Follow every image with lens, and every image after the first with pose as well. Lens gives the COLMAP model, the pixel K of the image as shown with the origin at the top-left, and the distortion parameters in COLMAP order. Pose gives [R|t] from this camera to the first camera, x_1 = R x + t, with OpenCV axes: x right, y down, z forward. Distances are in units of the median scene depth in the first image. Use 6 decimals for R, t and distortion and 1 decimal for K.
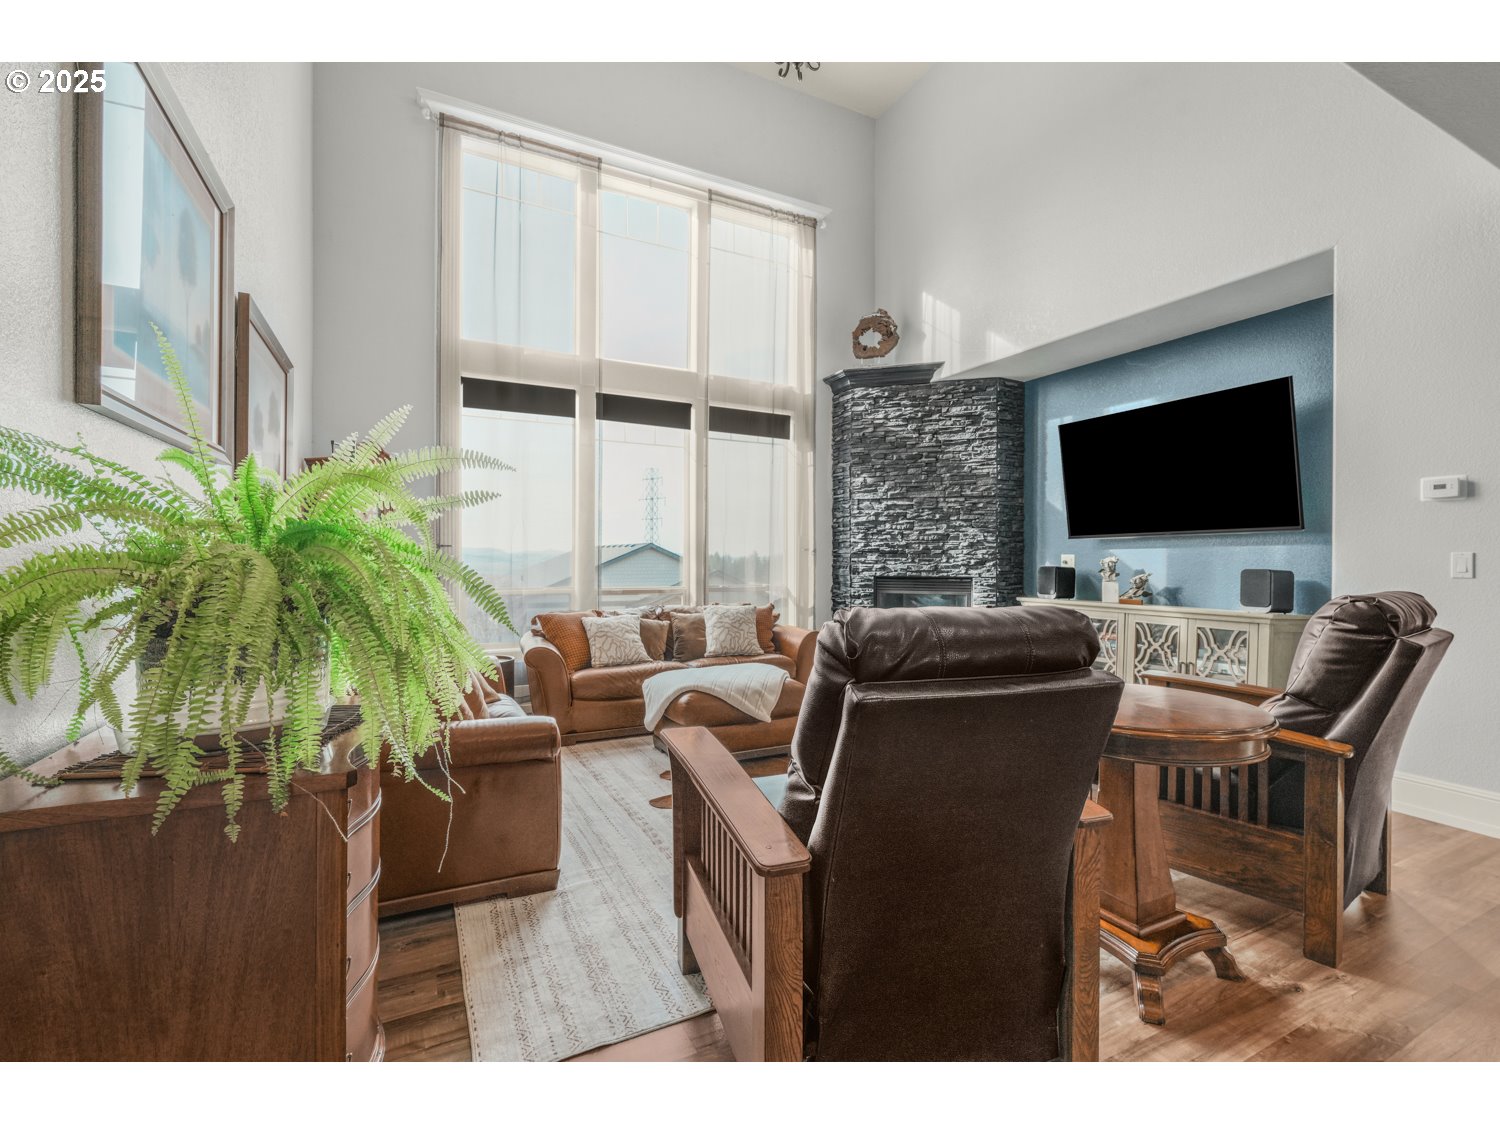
lens RADIAL K [[661.8, 0, 753.9], [0, 661.8, 561.4], [0, 0, 1]] dist [0.001317, 0.000371]
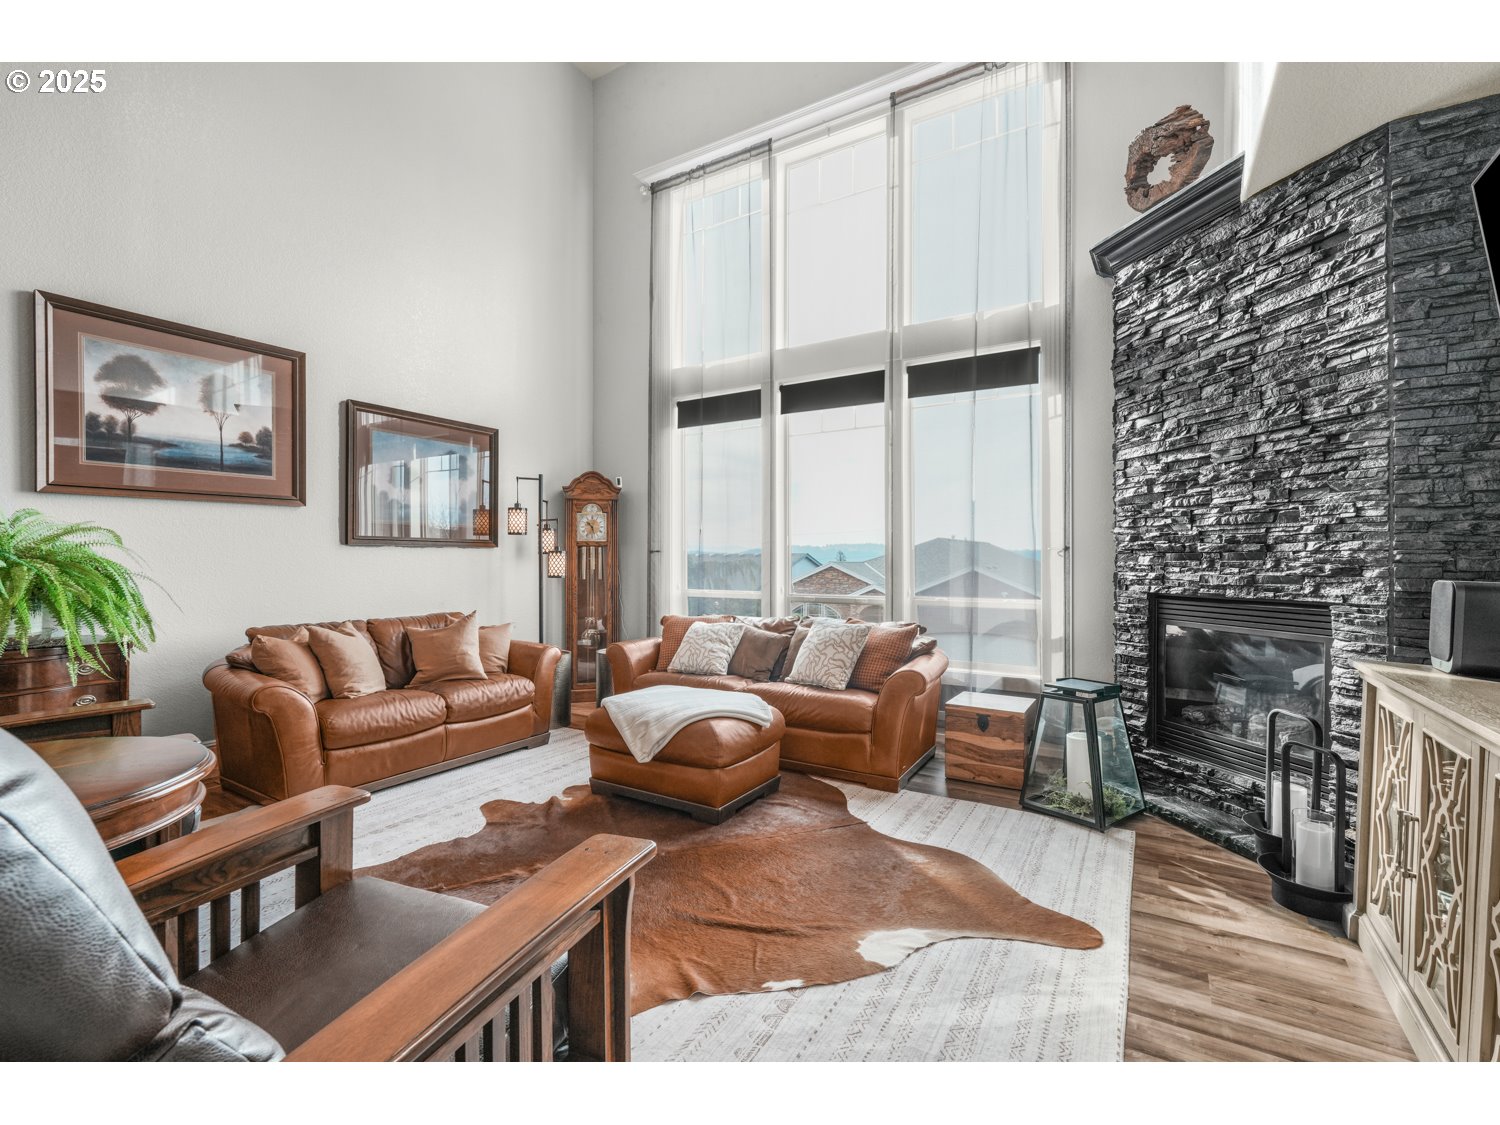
lens RADIAL K [[661.8, 0, 753.9], [0, 661.8, 561.4], [0, 0, 1]] dist [0.001317, 0.000371]
pose [[0.524578, -0.003225, -0.851357, 0.497671], [-0.005742, 0.999957, -0.007326, 0.001297], [0.851343, 0.008732, 0.524536, 0.435979]]
